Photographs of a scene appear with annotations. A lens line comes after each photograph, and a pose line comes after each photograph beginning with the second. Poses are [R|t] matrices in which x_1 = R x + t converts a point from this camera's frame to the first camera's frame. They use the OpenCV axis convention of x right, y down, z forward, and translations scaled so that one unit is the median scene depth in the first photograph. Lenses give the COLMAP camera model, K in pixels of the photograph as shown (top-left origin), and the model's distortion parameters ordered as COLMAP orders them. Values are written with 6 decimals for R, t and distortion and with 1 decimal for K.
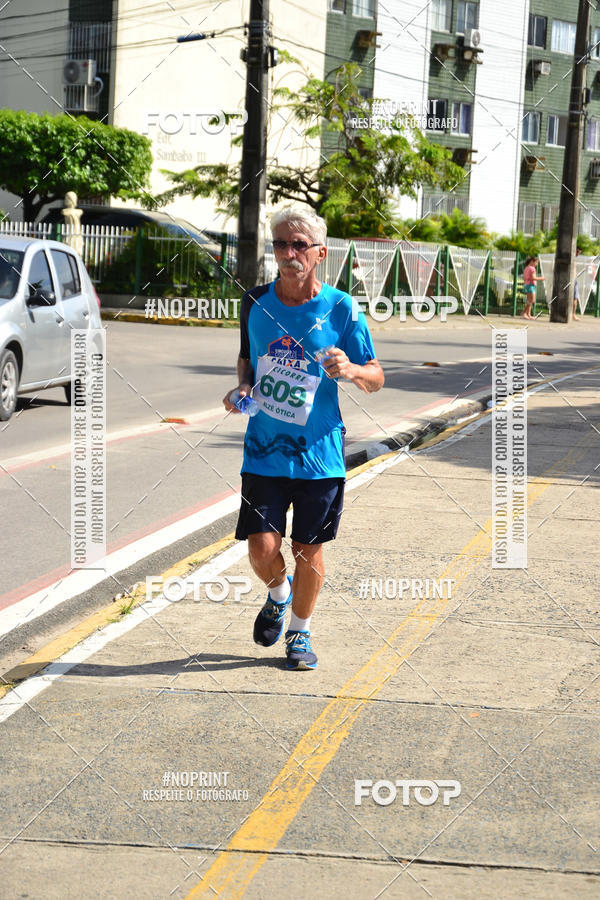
lens RADIAL K [[3289.2, 0, 301.6], [0, 3289.2, 450.7], [0, 0, 1]] dist [0.104253, 3.754900]
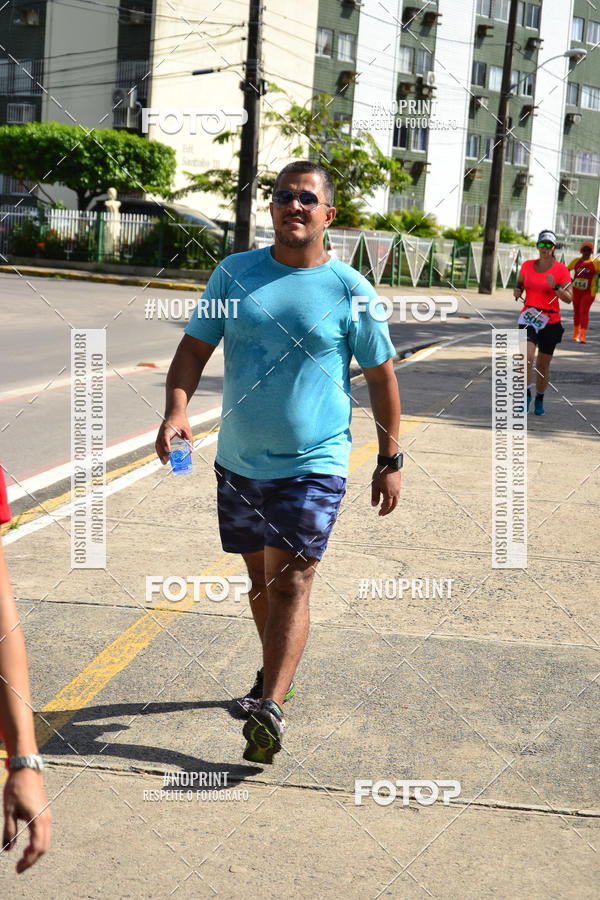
lens RADIAL K [[2143.1, 0, 389.5], [0, 2143.1, 451.9], [0, 0, 1]] dist [0.030327, 0.471672]
pose [[0.999432, 0.020068, -0.027070, 0.066020], [-0.019090, 0.999172, 0.035917, -0.005862], [0.027769, -0.035380, 0.998988, 0.139113]]
